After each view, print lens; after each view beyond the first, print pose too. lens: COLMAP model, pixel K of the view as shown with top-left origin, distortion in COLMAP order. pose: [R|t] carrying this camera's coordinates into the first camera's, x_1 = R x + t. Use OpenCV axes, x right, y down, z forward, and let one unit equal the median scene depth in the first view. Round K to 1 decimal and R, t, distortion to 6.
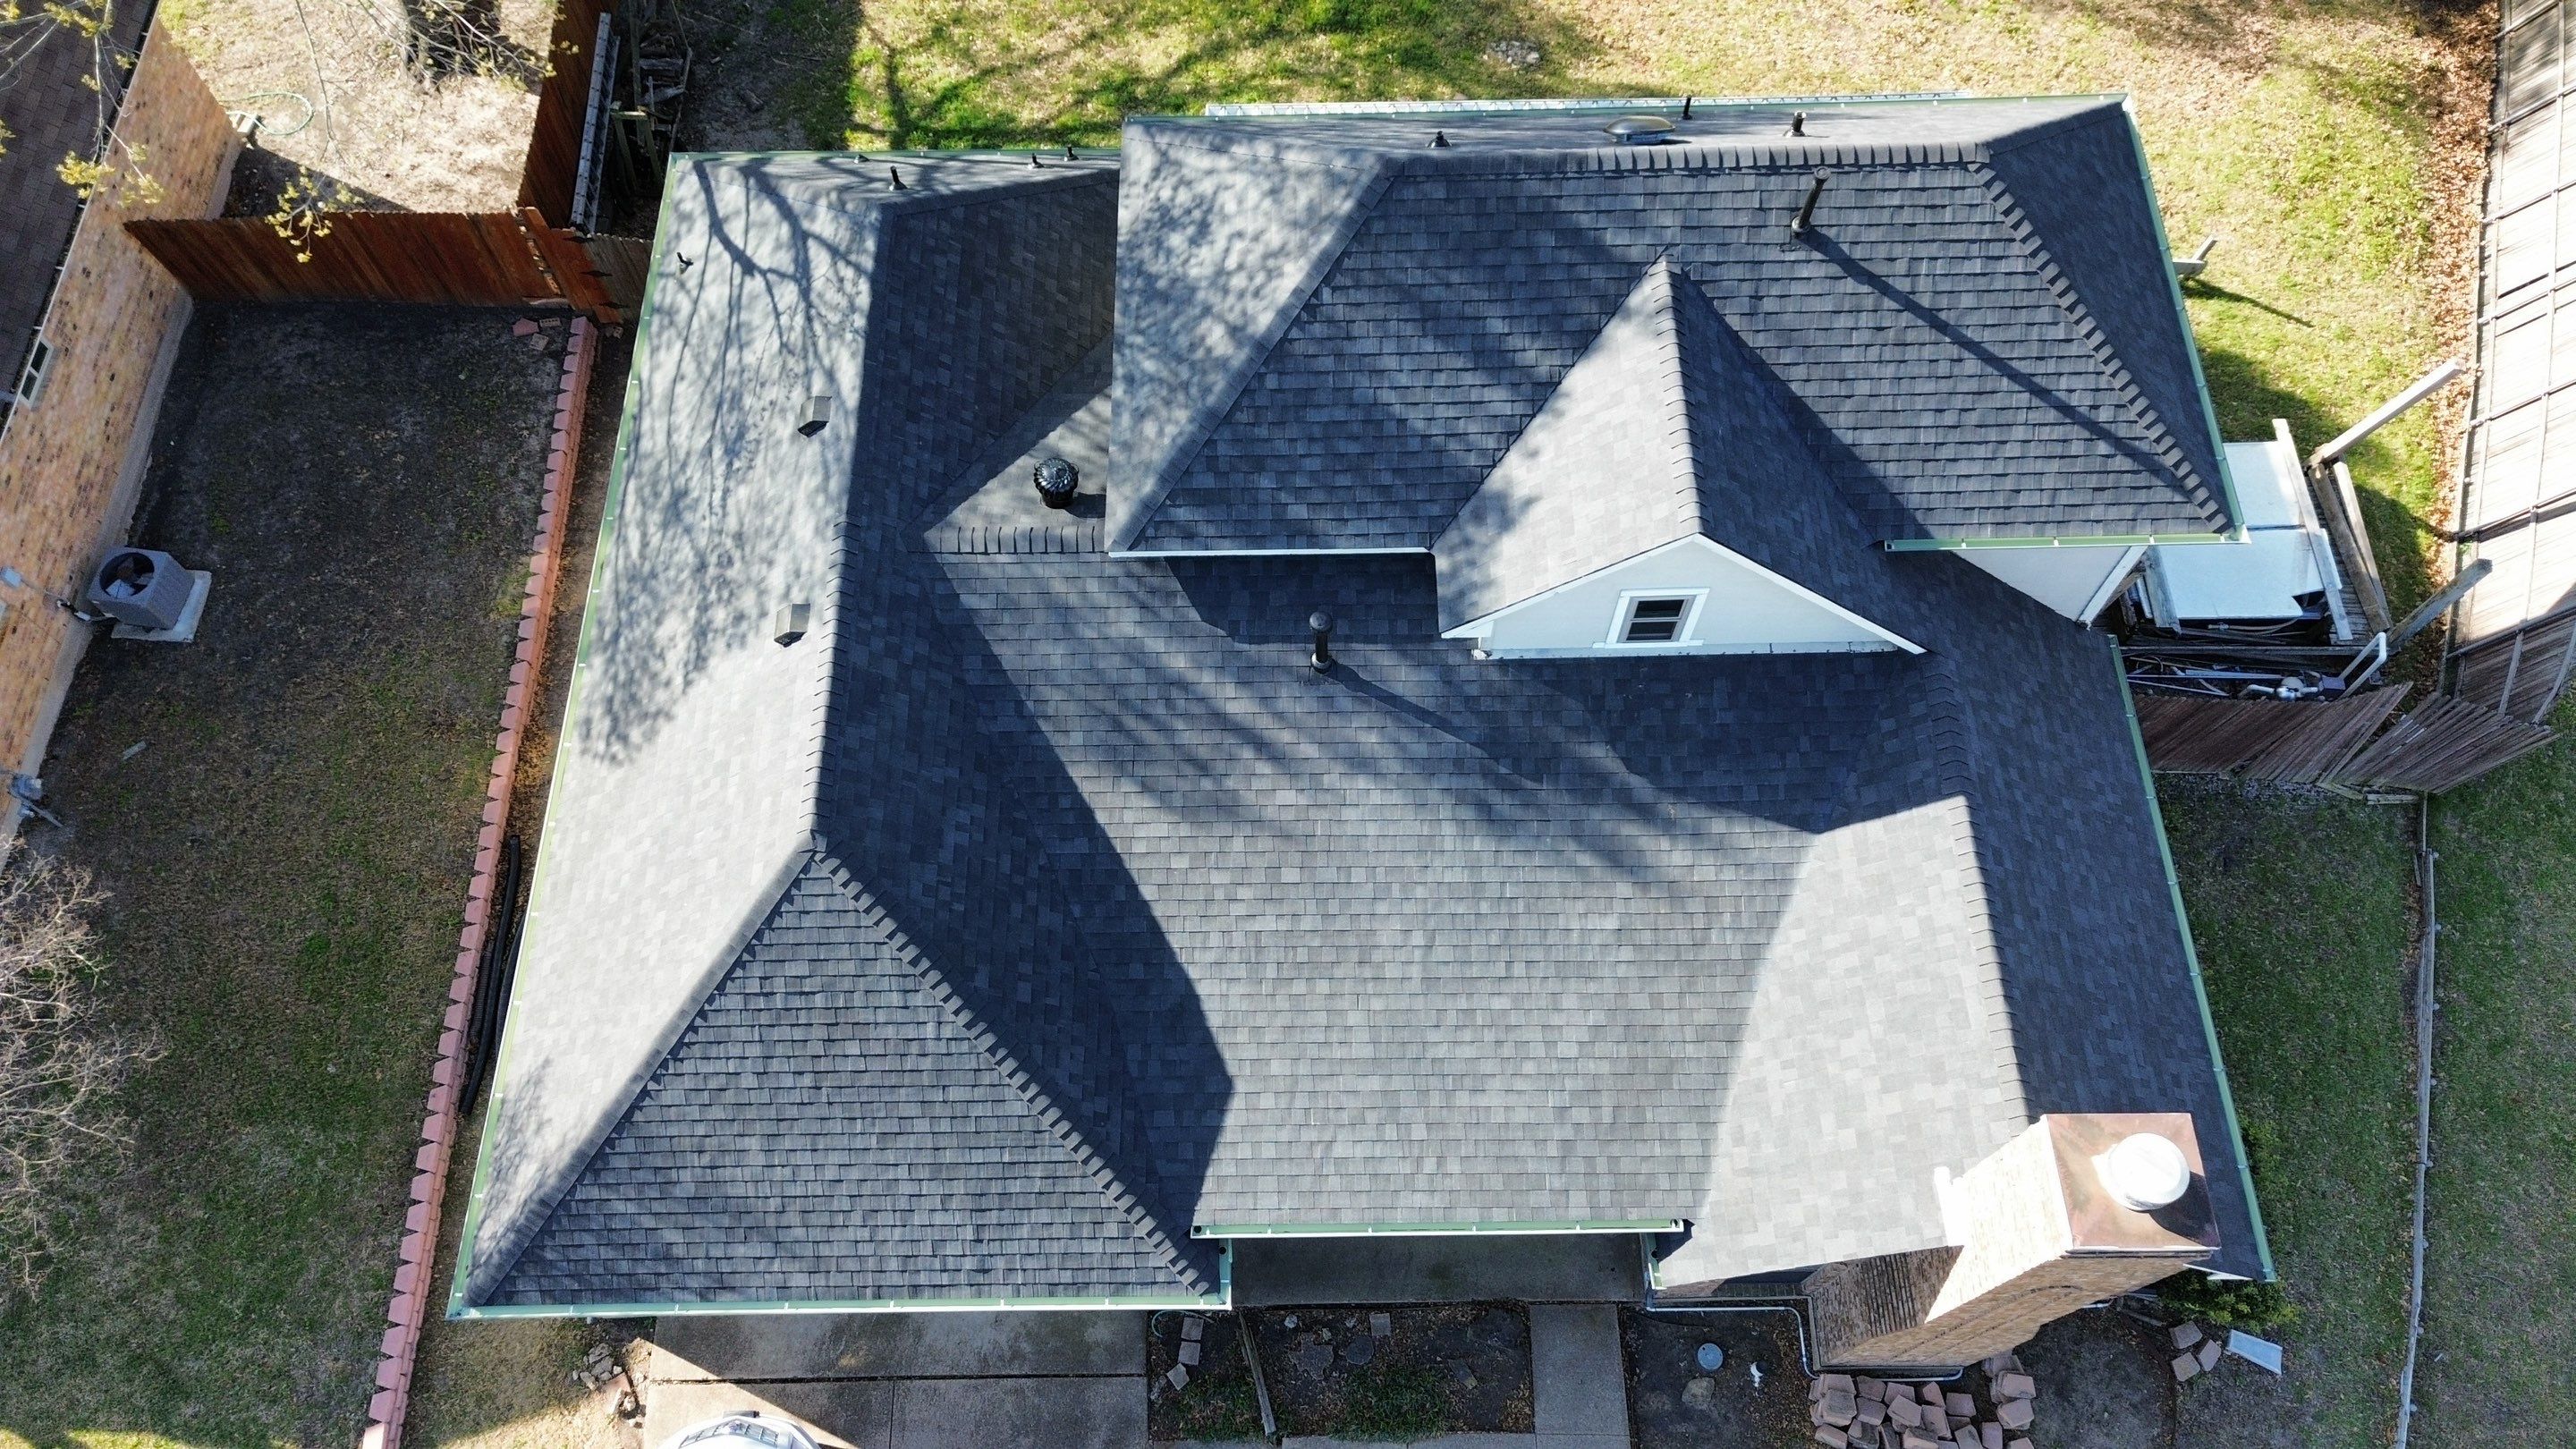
lens RADIAL K [[1826.3, 0, 1288.8], [0, 1826.3, 733.5], [0, 0, 1]] dist [0.056377, -0.039489]
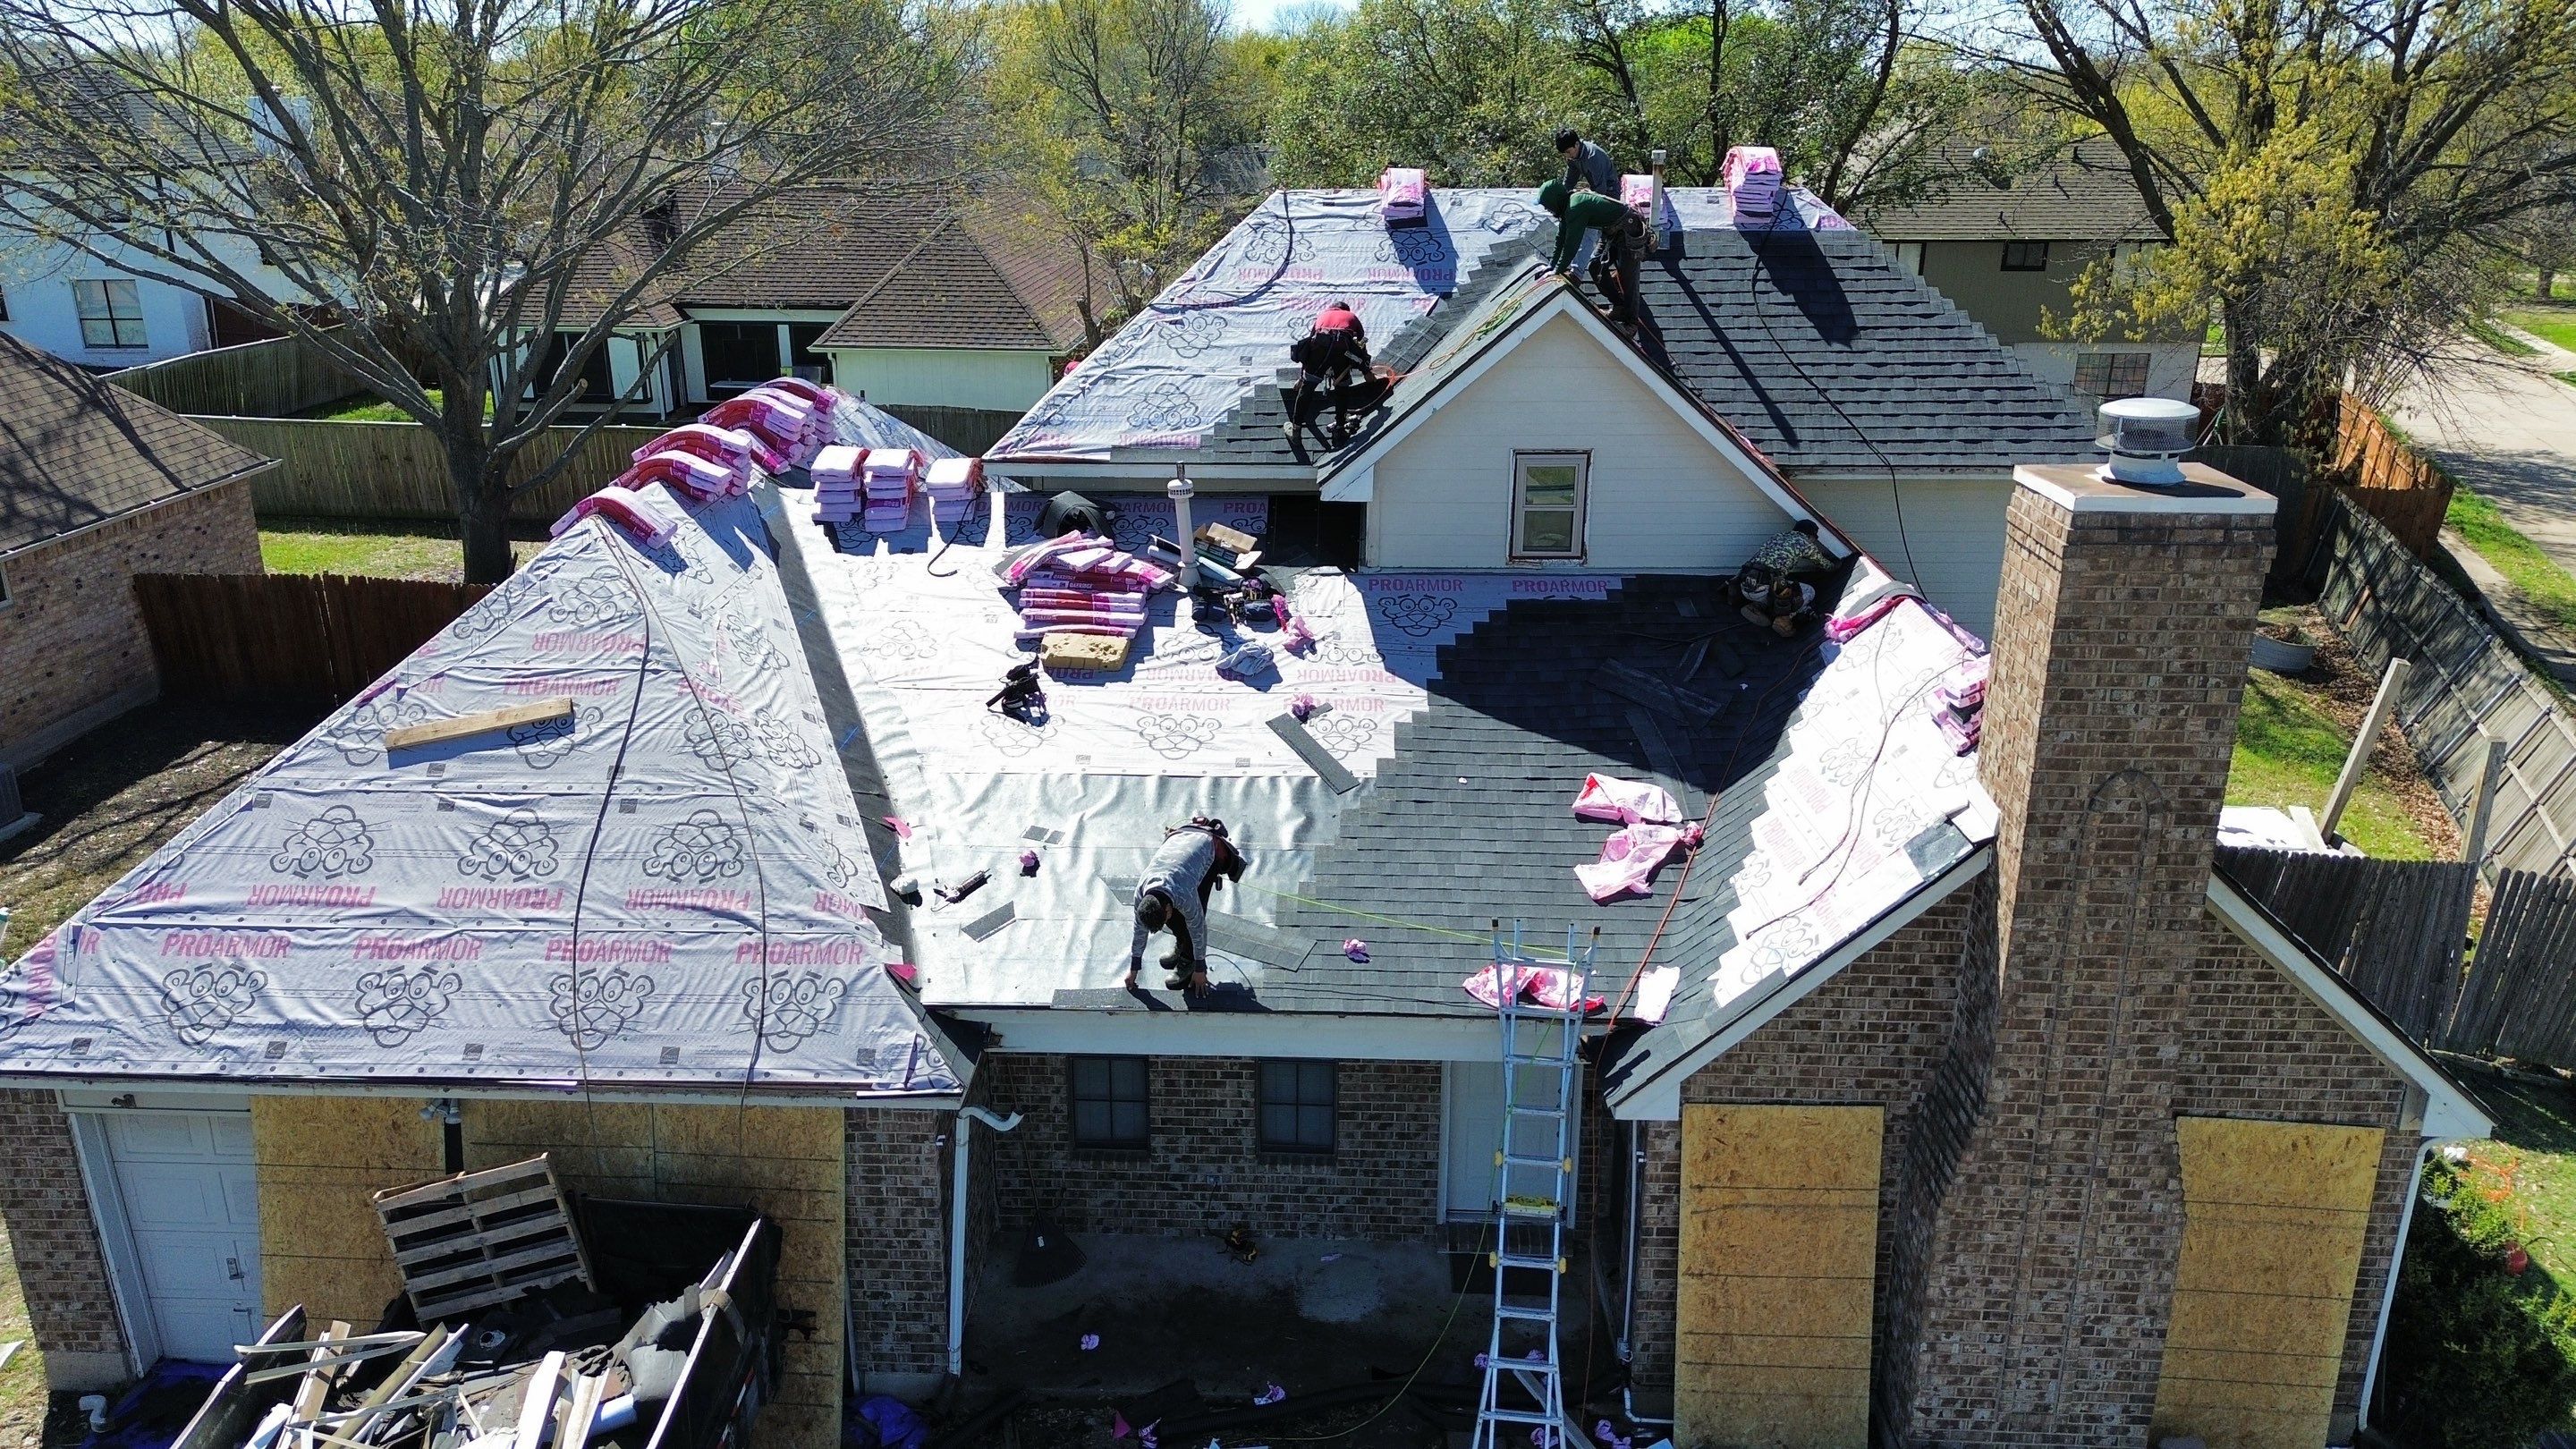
lens RADIAL K [[1826.3, 0, 1285.8], [0, 1826.3, 724.5], [0, 0, 1]] dist [0.056377, -0.039489]
pose [[0.998901, 0.026129, -0.038905, 0.106790], [-0.045883, 0.714311, -0.698322, 0.686379], [0.009544, 0.699340, 0.714725, 0.414011]]
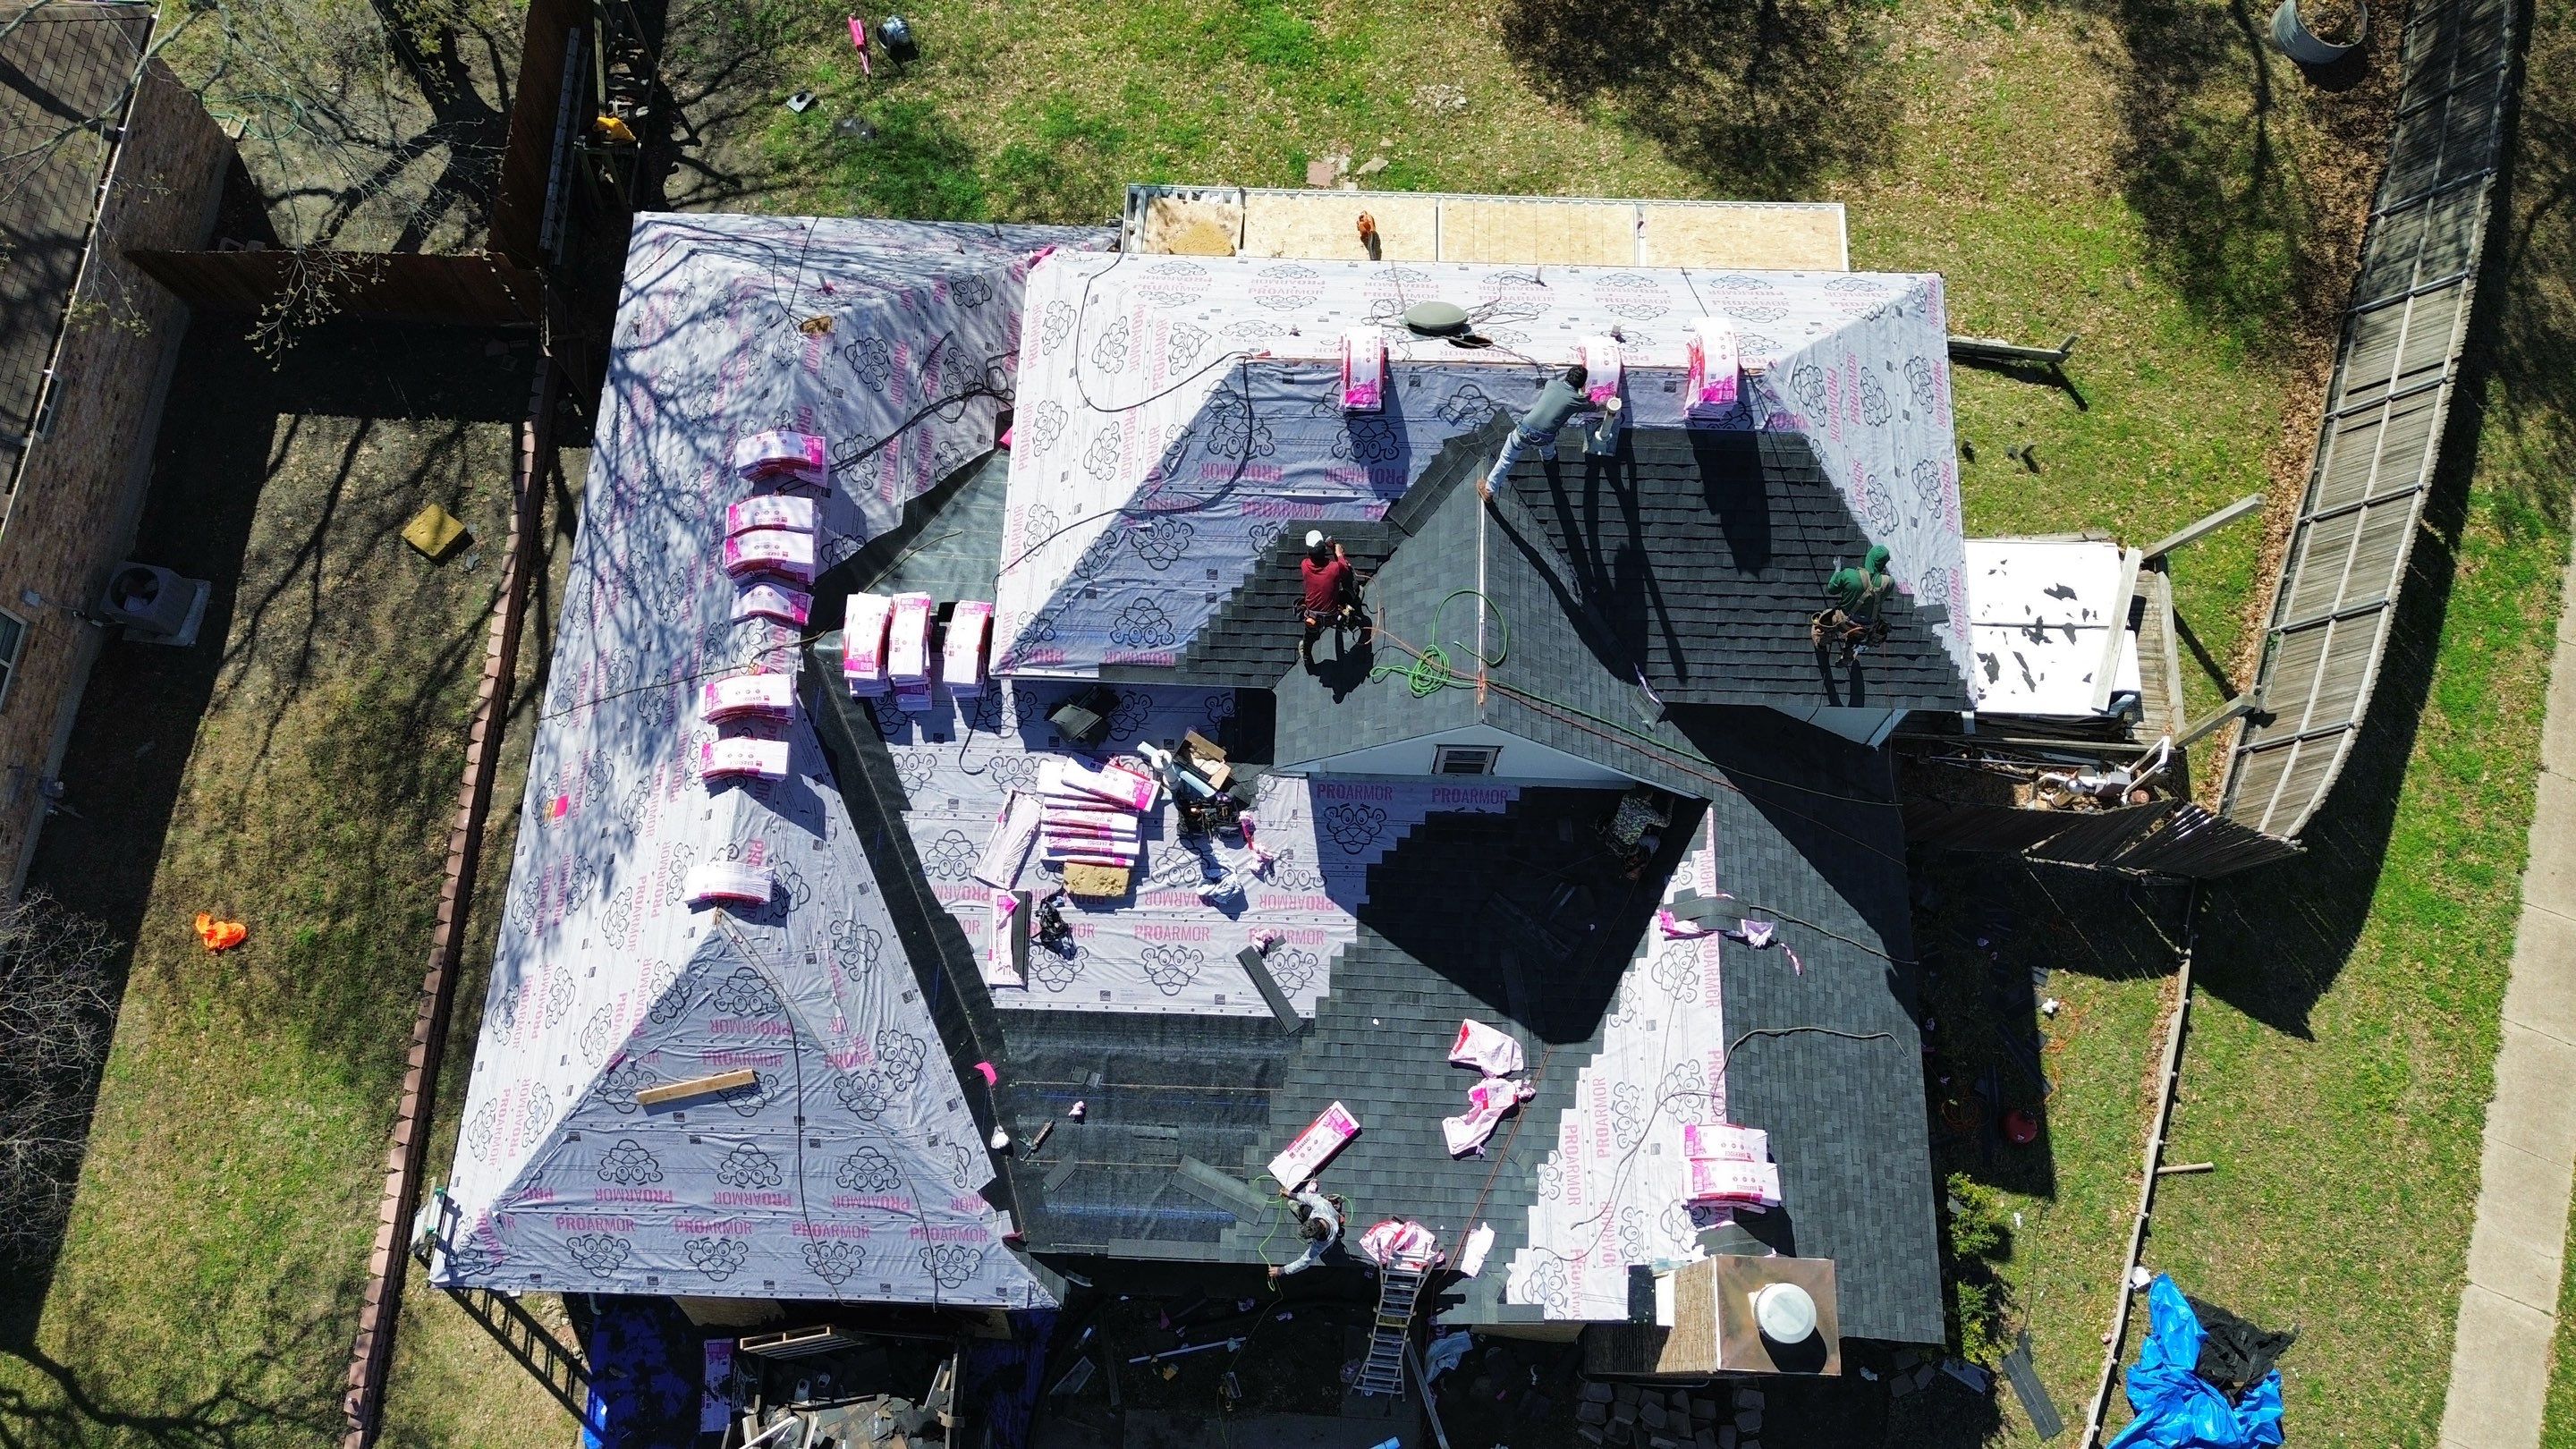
lens RADIAL K [[1826.3, 0, 1295.1], [0, 1826.3, 740.1], [0, 0, 1]] dist [0.056377, -0.039489]
pose [[0.998832, 0.047113, -0.010722, 0.107654], [-0.045461, 0.991518, 0.121762, -0.212976], [0.016367, -0.121133, 0.992501, -0.129998]]
